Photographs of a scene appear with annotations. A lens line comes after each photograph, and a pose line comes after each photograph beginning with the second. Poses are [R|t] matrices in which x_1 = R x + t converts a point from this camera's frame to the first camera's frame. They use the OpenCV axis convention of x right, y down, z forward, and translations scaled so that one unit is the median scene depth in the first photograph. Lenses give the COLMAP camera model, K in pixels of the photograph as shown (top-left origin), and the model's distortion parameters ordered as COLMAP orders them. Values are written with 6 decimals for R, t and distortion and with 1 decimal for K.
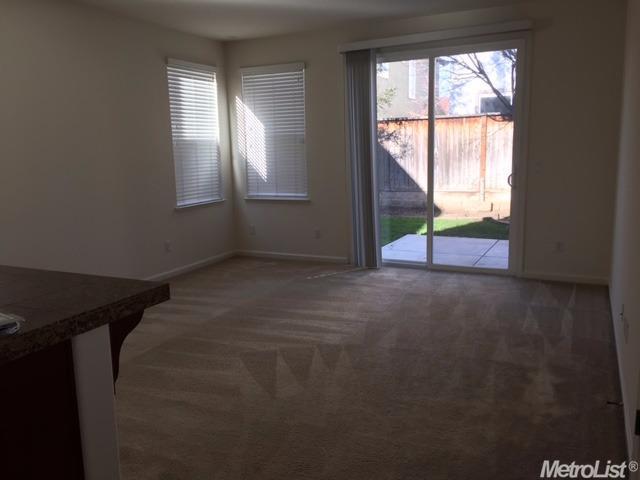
lens RADIAL K [[543.7, 0, 320.5], [0, 543.7, 239.2], [0, 0, 1]] dist [0.031643, -0.001687]
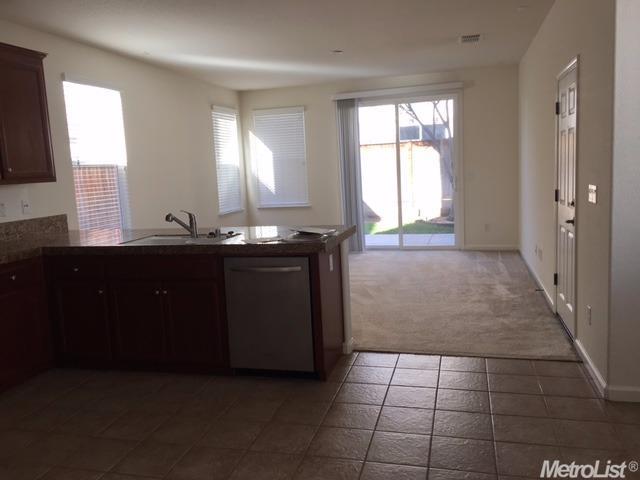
lens RADIAL K [[543.7, 0, 319.9], [0, 543.7, 239.8], [0, 0, 1]] dist [0.031643, -0.001687]
pose [[0.981231, -0.049013, 0.186501, -0.259291], [0.057287, 0.997587, -0.039234, 0.068672], [-0.184128, 0.049182, 0.981671, -0.343487]]
